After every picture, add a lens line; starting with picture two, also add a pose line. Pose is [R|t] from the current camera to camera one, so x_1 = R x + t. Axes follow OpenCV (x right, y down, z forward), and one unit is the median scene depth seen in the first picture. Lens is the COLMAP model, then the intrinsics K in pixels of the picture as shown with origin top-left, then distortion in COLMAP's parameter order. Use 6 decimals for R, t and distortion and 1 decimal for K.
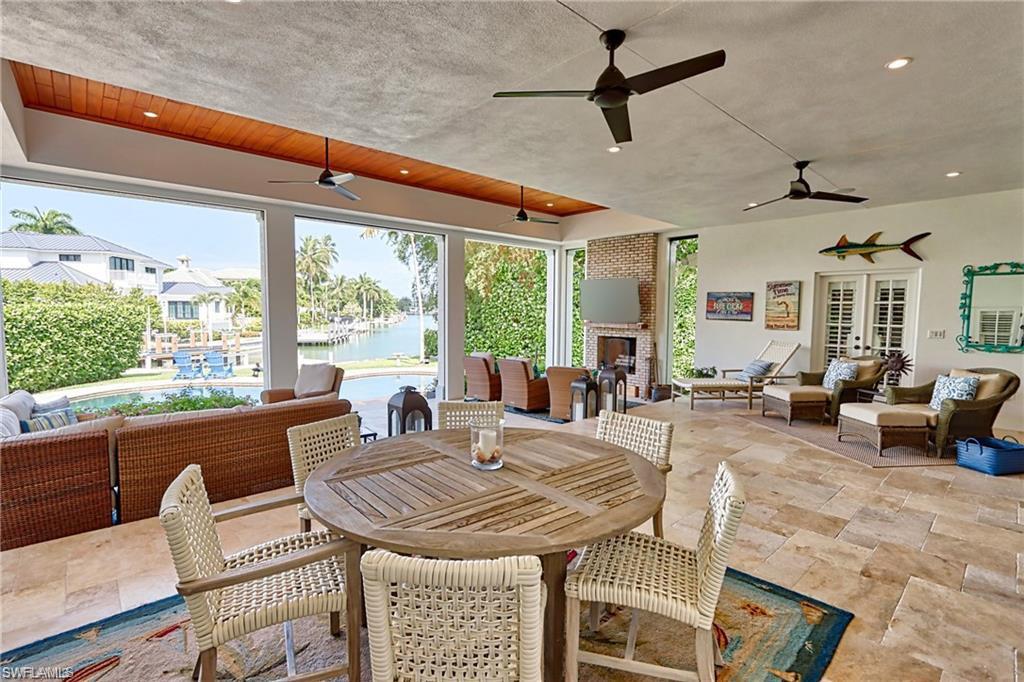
lens RADIAL K [[474.4, 0, 495.1], [0, 474.4, 346.1], [0, 0, 1]] dist [0.000114, 0.000184]
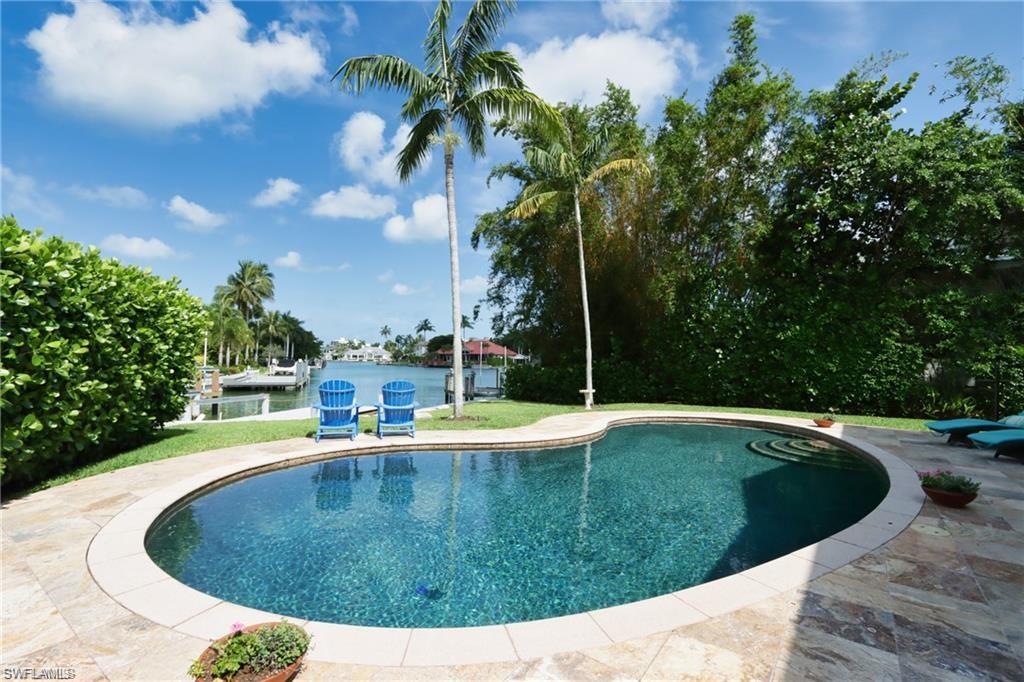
lens RADIAL K [[475.1, 0, 508.3], [0, 475.1, 338.0], [0, 0, 1]] dist [-0.002048, -0.000228]
pose [[0.977783, 0.018407, 0.208808, -0.409739], [0.006314, 0.993098, -0.117113, 0.018392], [-0.209523, 0.115830, 0.970919, 0.336156]]
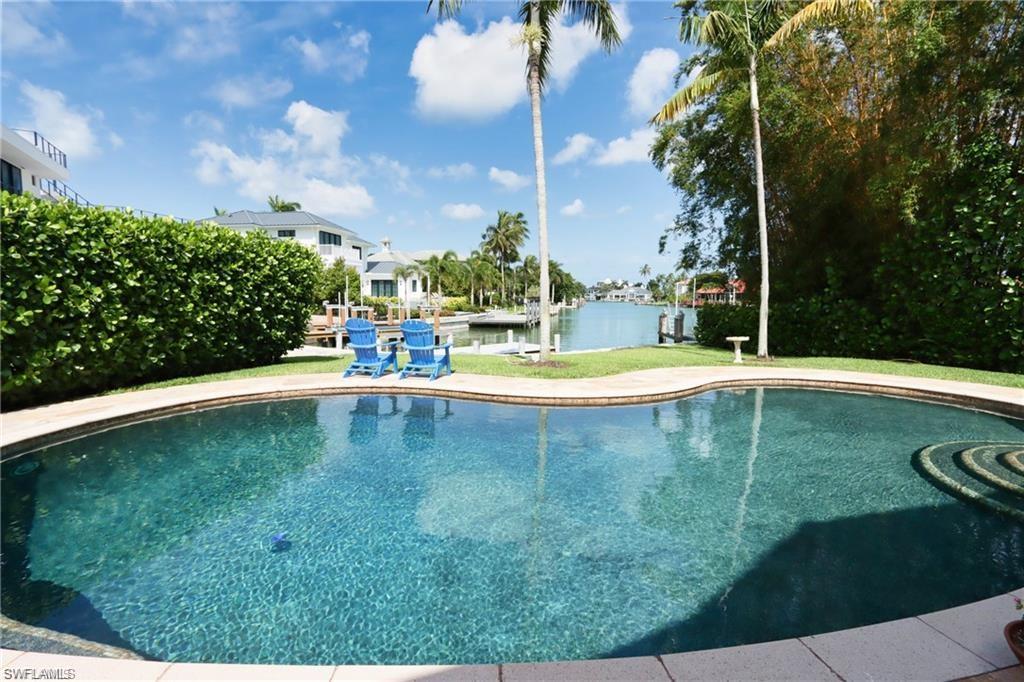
lens RADIAL K [[475.1, 0, 508.3], [0, 475.1, 338.0], [0, 0, 1]] dist [-0.002048, -0.000228]
pose [[0.945861, 0.030397, -0.323145, -0.246478], [-0.027165, 0.999526, 0.014507, 0.013817], [0.323433, -0.004944, 0.946238, 0.403339]]
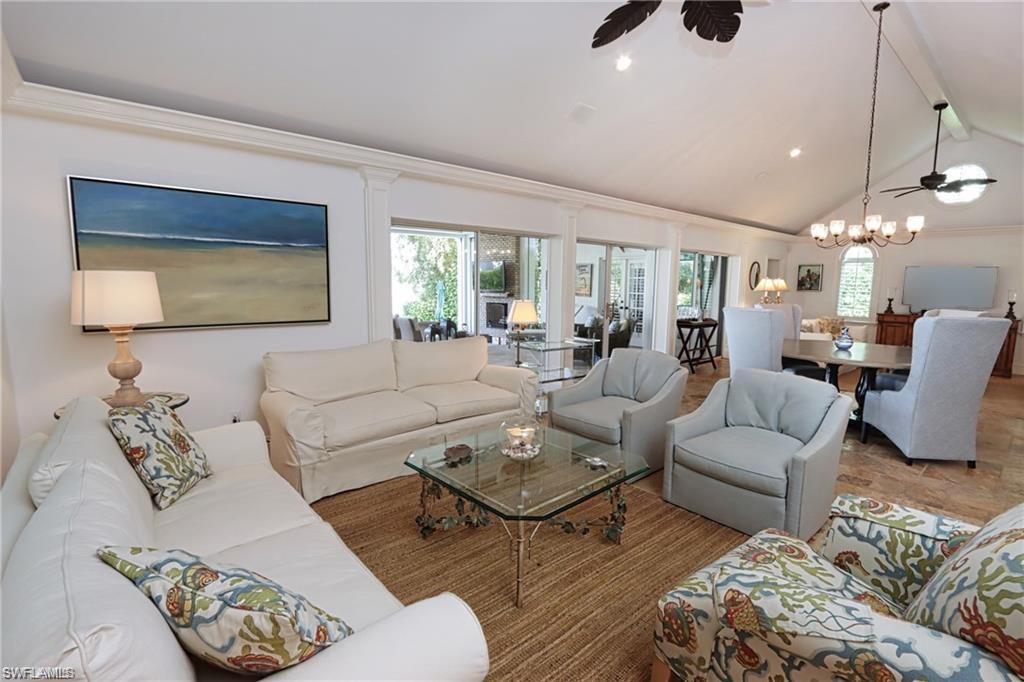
lens RADIAL K [[475.1, 0, 508.3], [0, 475.1, 338.0], [0, 0, 1]] dist [-0.002048, -0.000228]
pose [[0.999962, -0.006113, 0.006136, 0.123316], [0.005852, 0.999109, 0.041789, 0.010832], [-0.006386, -0.041752, 0.999108, -0.165832]]
